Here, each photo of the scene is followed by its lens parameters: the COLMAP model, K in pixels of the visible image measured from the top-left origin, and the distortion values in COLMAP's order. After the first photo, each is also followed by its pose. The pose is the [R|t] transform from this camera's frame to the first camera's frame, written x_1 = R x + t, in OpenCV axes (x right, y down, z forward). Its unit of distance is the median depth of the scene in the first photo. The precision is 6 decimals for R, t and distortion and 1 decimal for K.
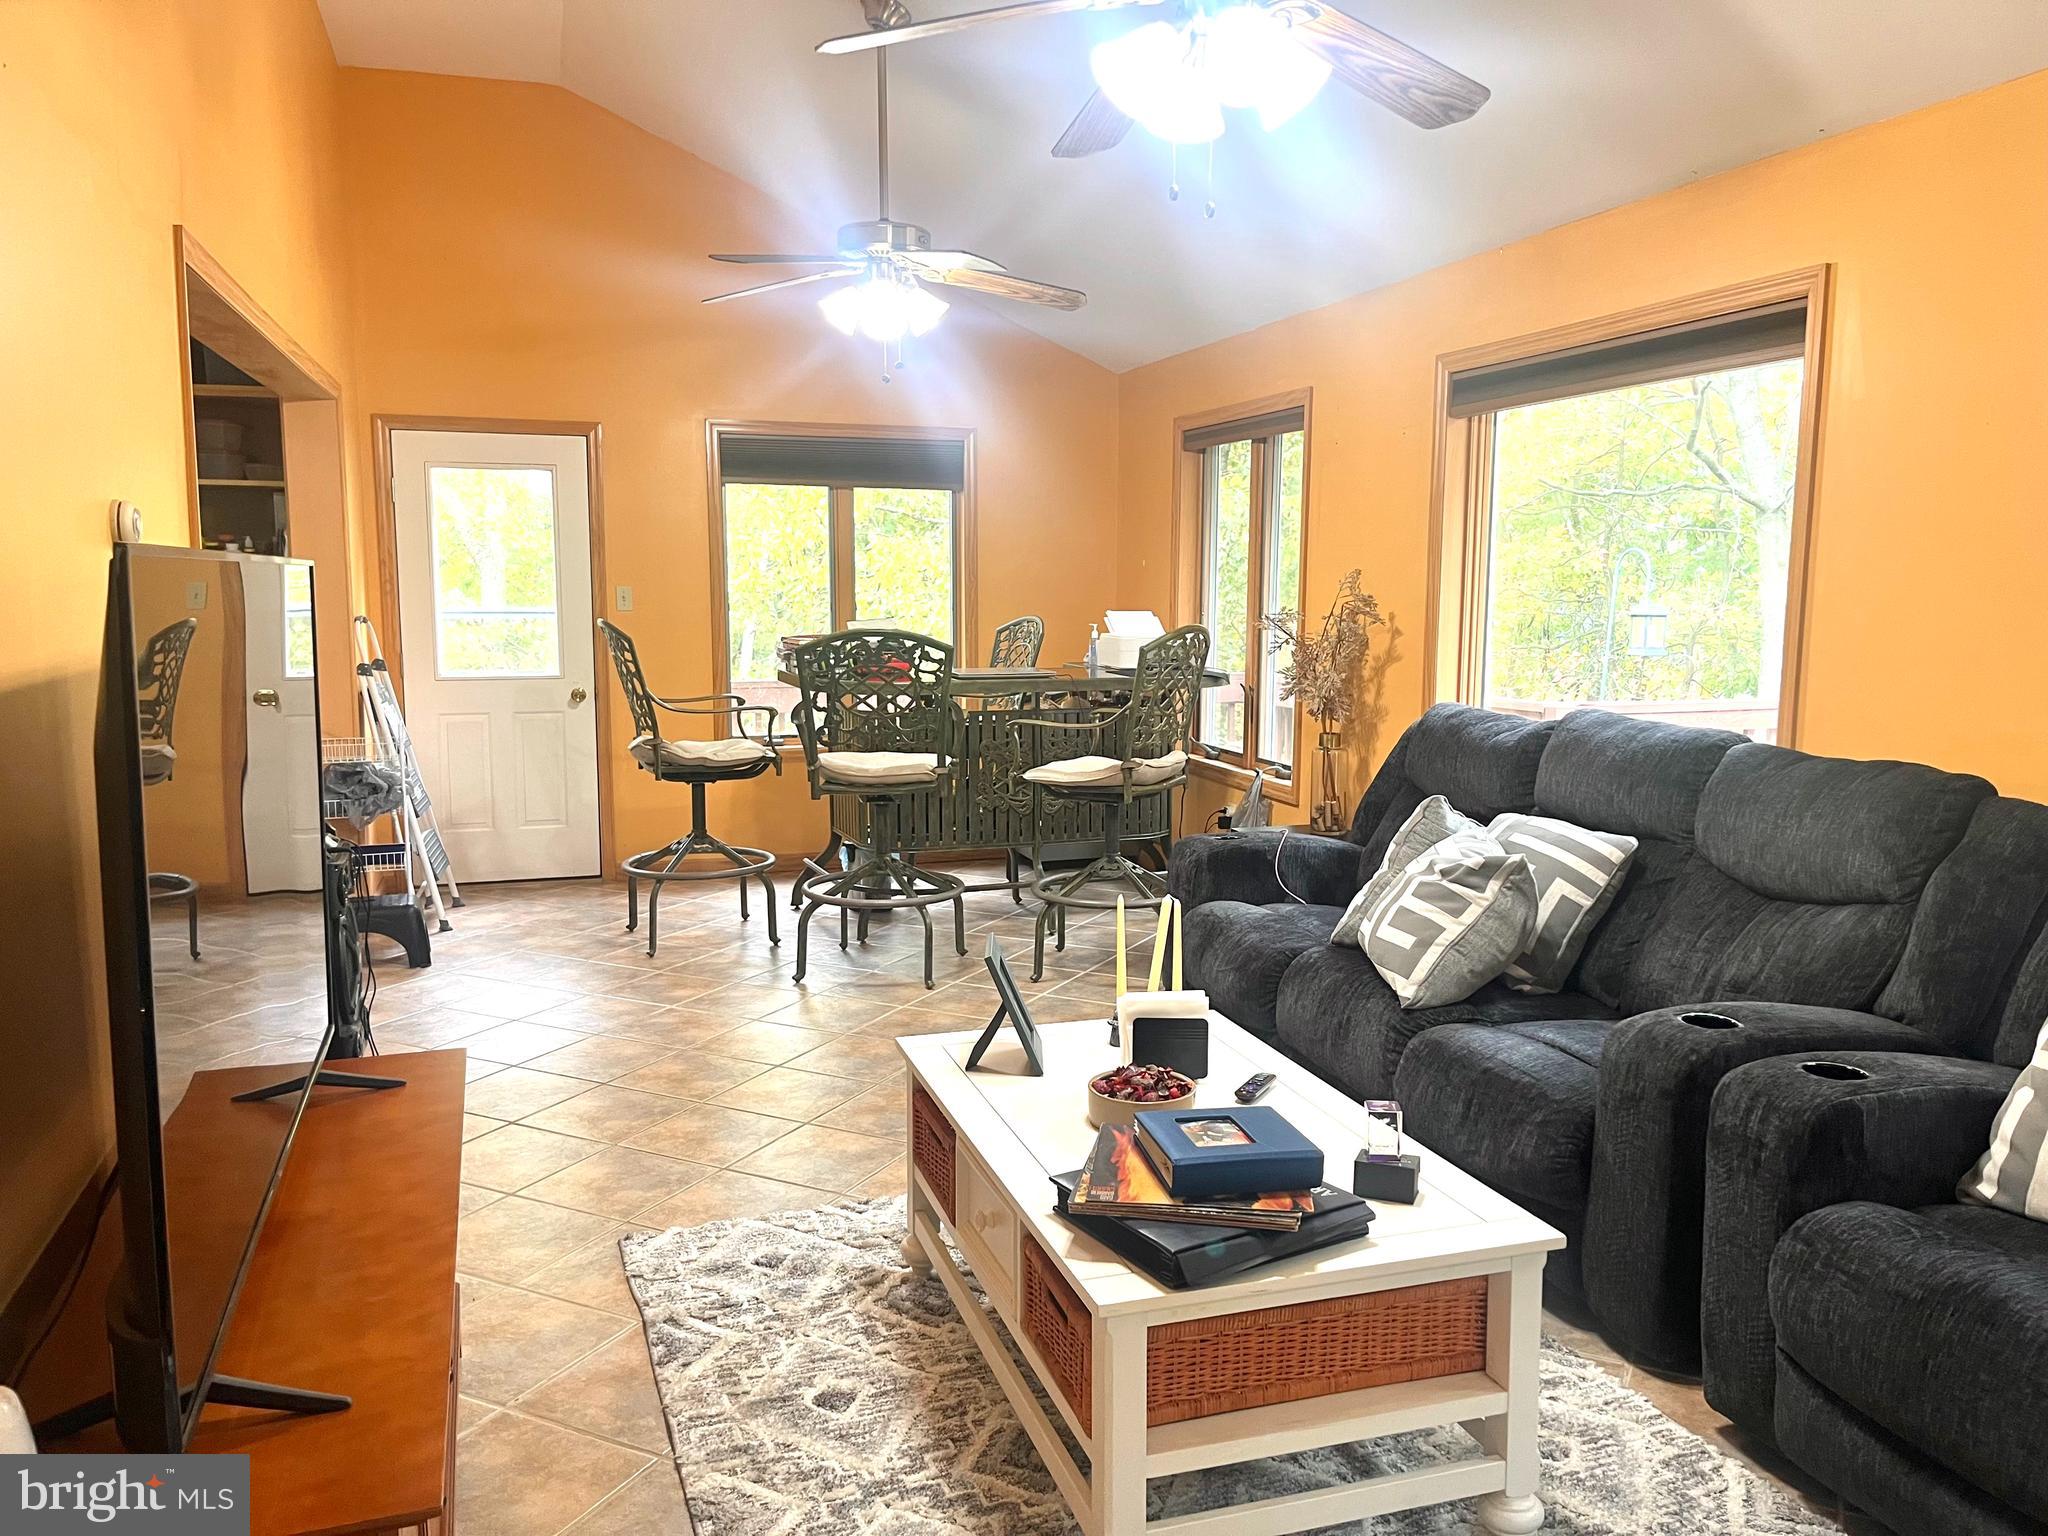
lens RADIAL K [[1527.7, 0, 1024.0], [0, 1527.7, 768.0], [0, 0, 1]] dist [0.002817, -0.002212]
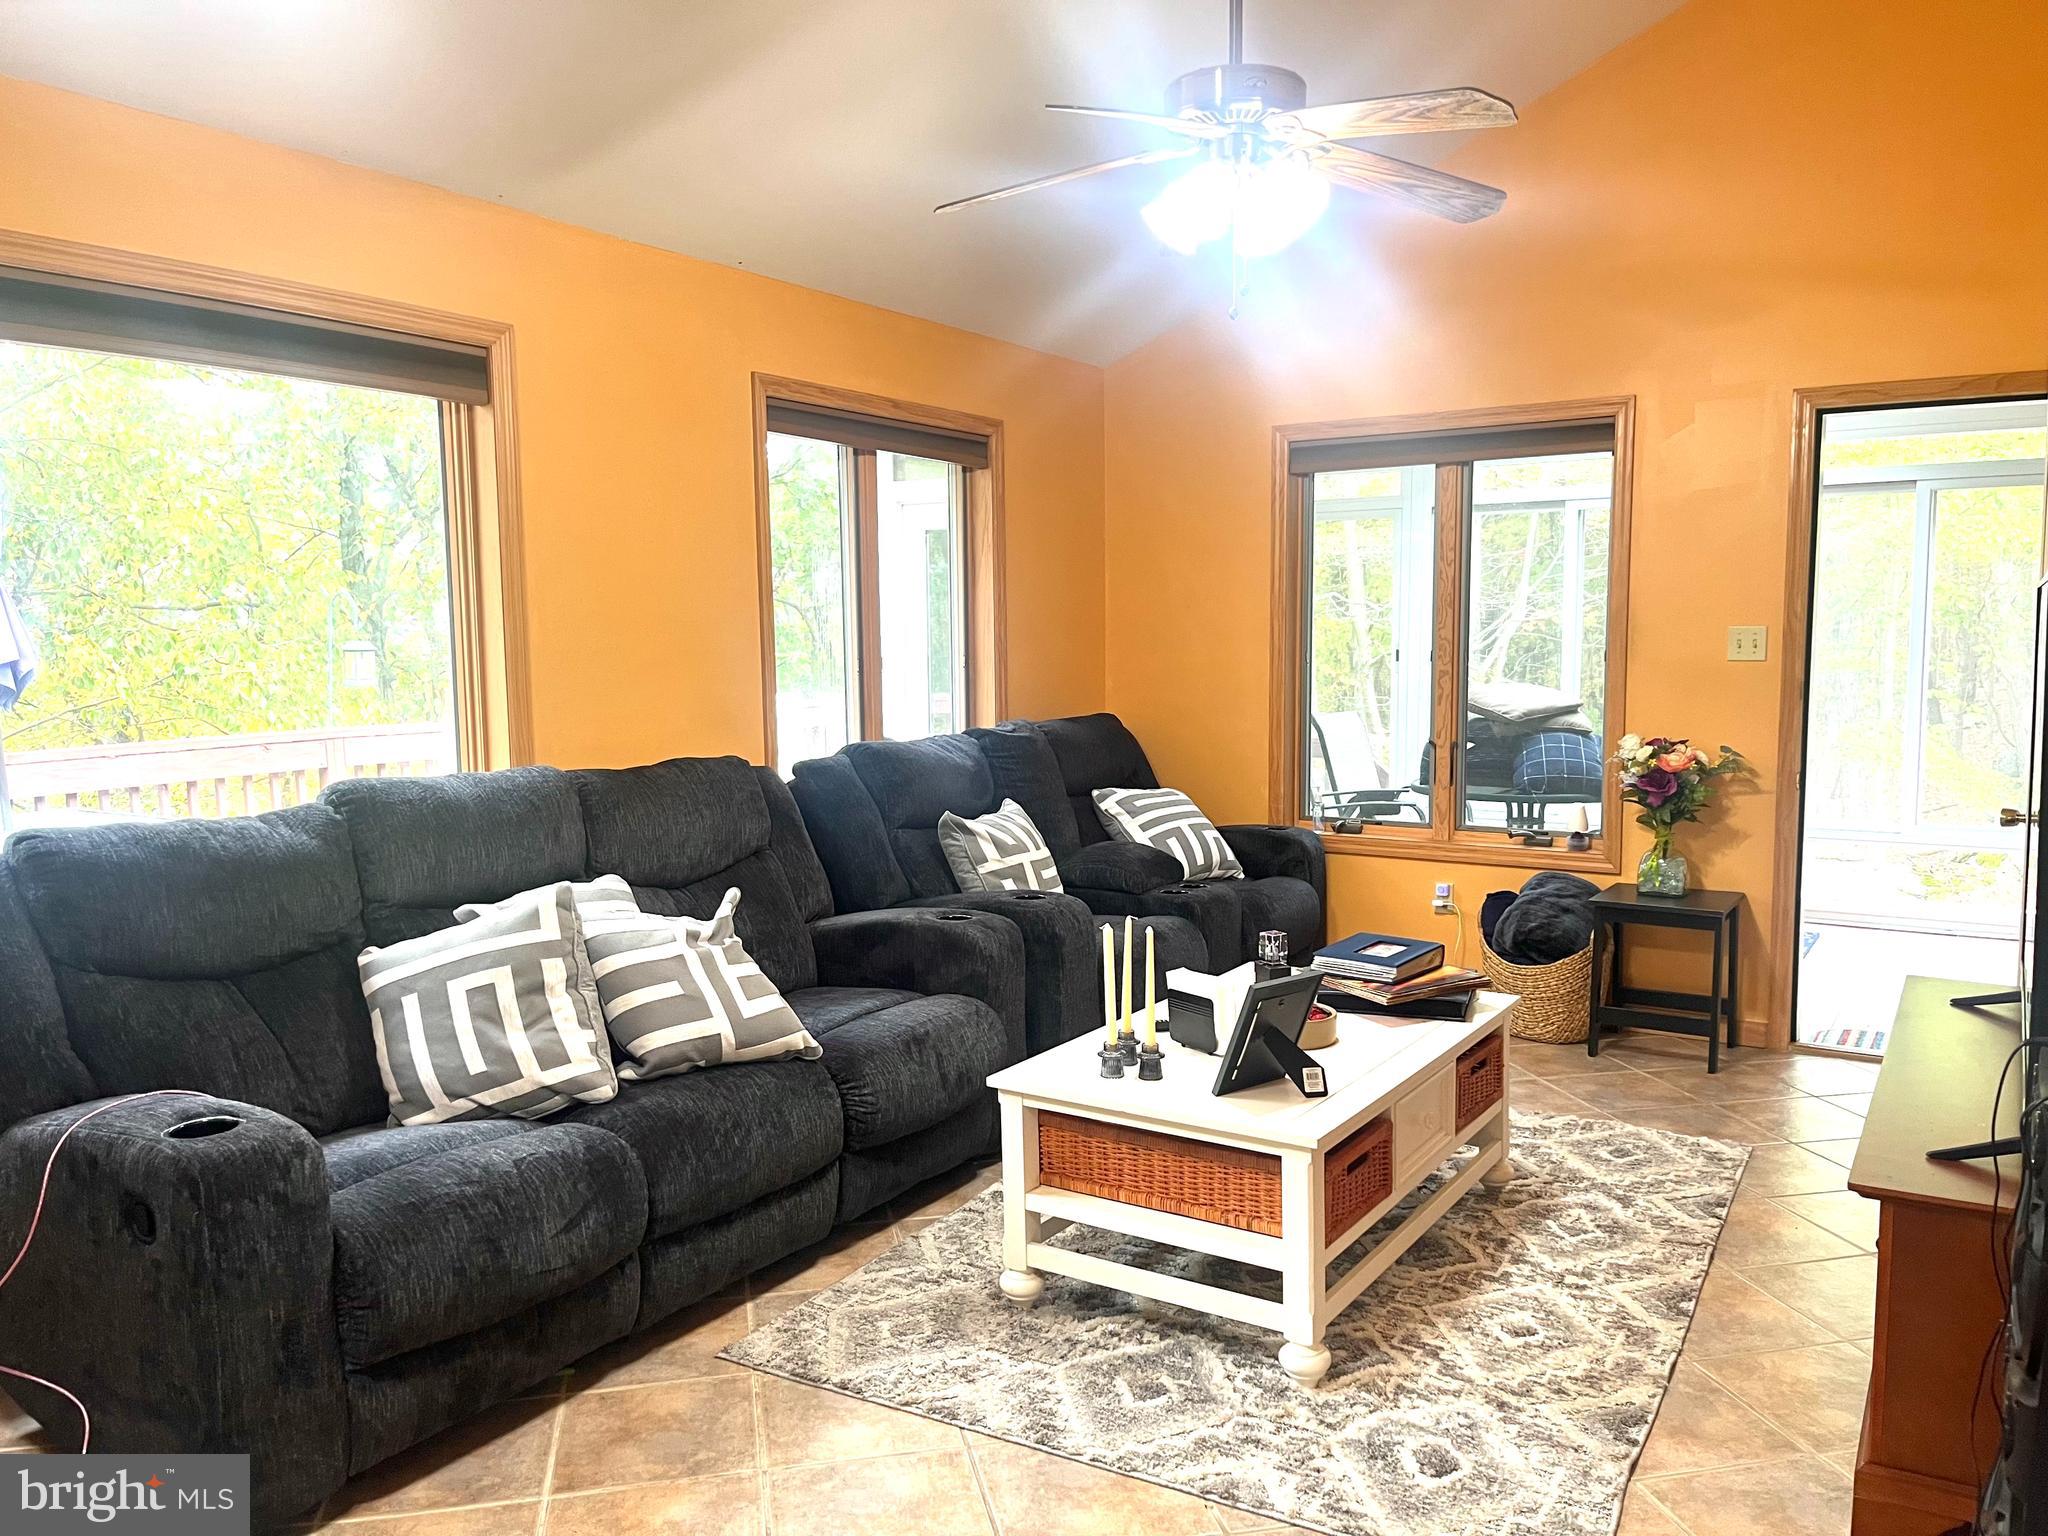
lens RADIAL K [[1527.7, 0, 1024.0], [0, 1527.7, 768.0], [0, 0, 1]] dist [0.002817, -0.002212]
pose [[-0.618762, -0.079681, 0.781527, -0.752357], [0.103112, 0.977998, 0.181349, -0.237077], [-0.778782, 0.192797, -0.596932, 1.891193]]
